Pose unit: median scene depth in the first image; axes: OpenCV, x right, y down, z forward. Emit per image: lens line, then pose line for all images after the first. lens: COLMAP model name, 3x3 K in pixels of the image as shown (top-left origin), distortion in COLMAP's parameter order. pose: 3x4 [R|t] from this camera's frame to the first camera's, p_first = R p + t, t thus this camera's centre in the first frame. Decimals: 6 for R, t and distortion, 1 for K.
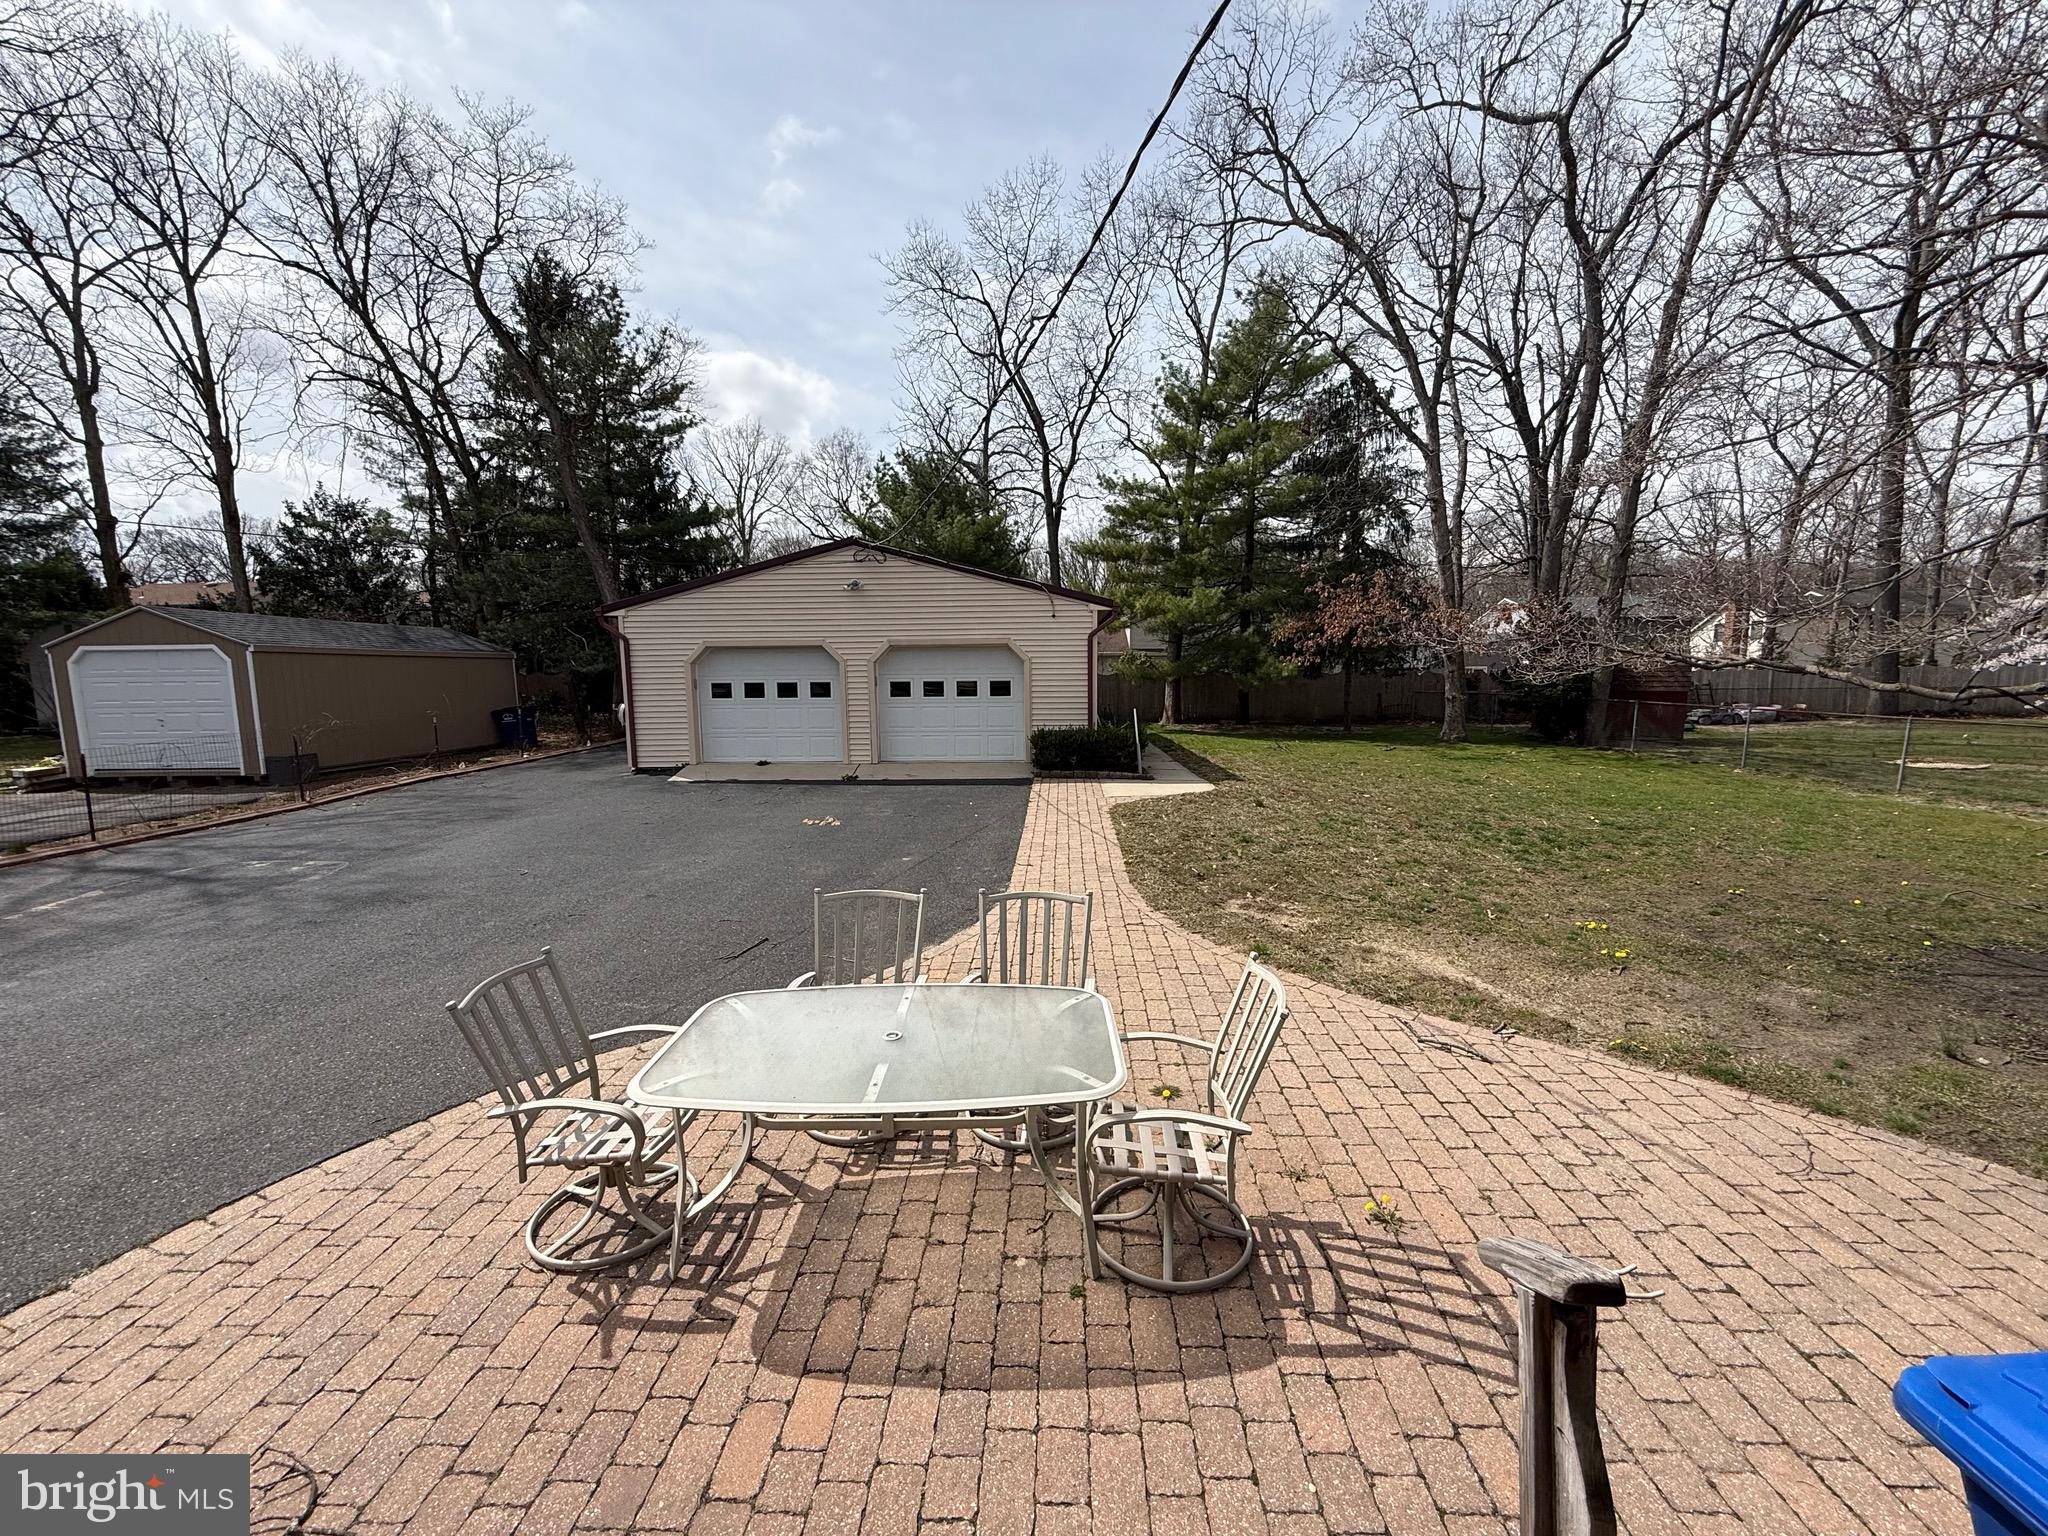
lens RADIAL K [[821.1, 0, 1024.0], [0, 821.1, 768.0], [0, 0, 1]] dist [0.009761, -0.000090]
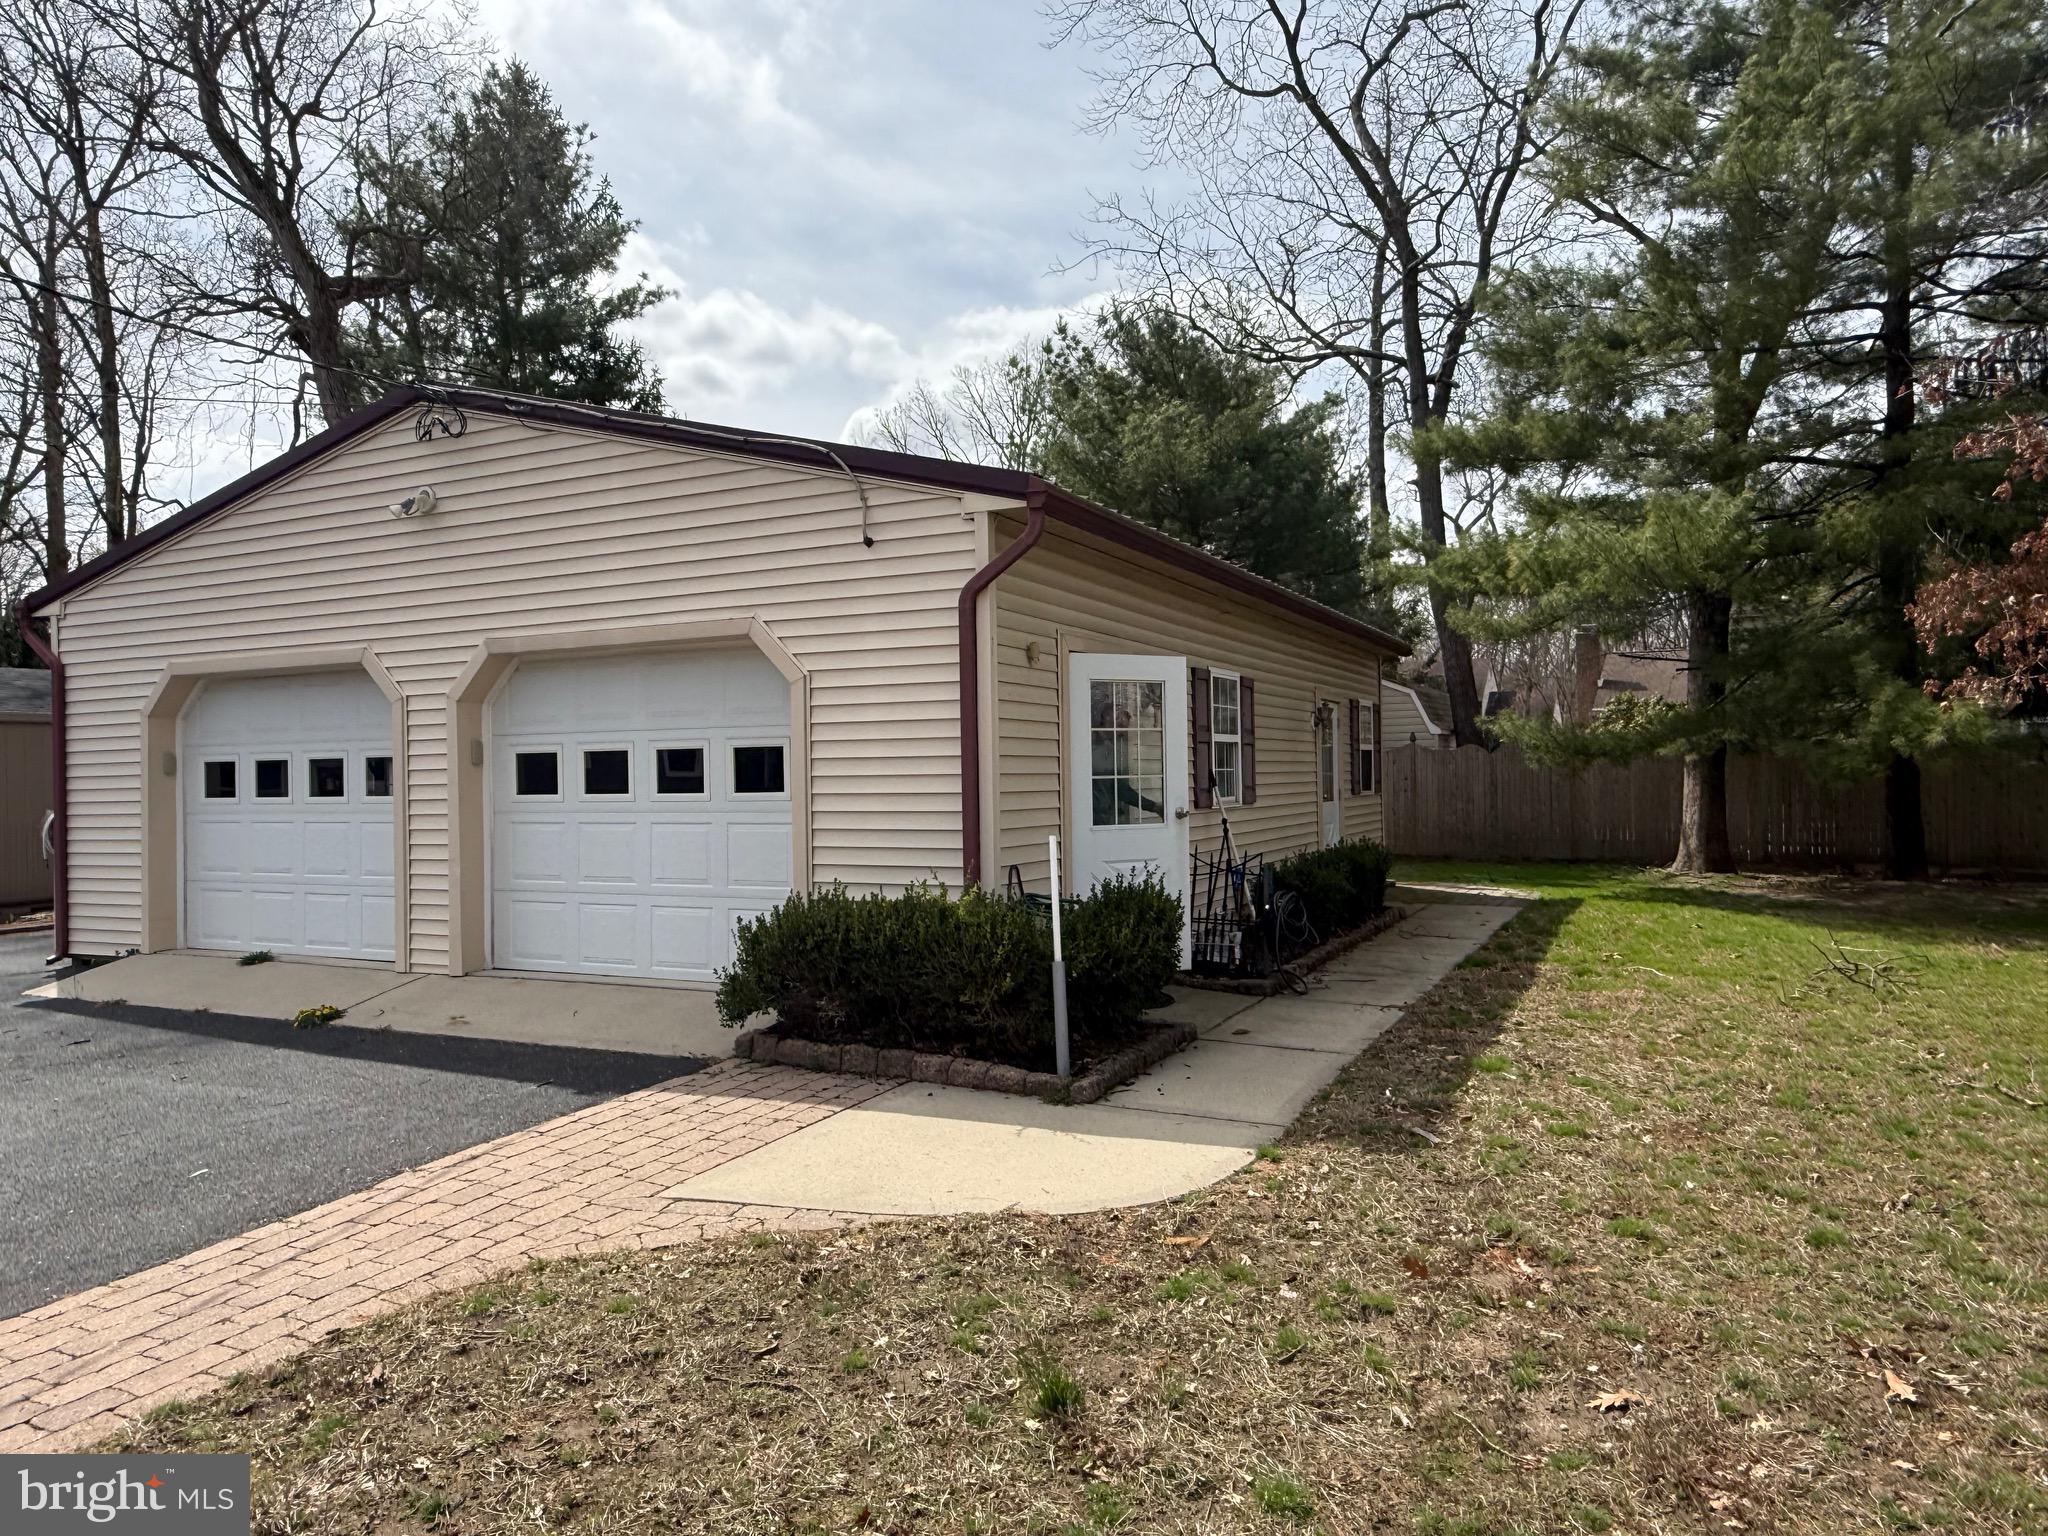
lens RADIAL K [[1356.2, 0, 1024.0], [0, 1356.2, 768.0], [0, 0, 1]] dist [0.024857, -0.000946]
pose [[0.902042, -0.007185, -0.431588, 0.308198], [-0.044867, 0.992885, -0.110303, -0.041089], [0.429310, 0.118862, 0.895302, 0.548218]]
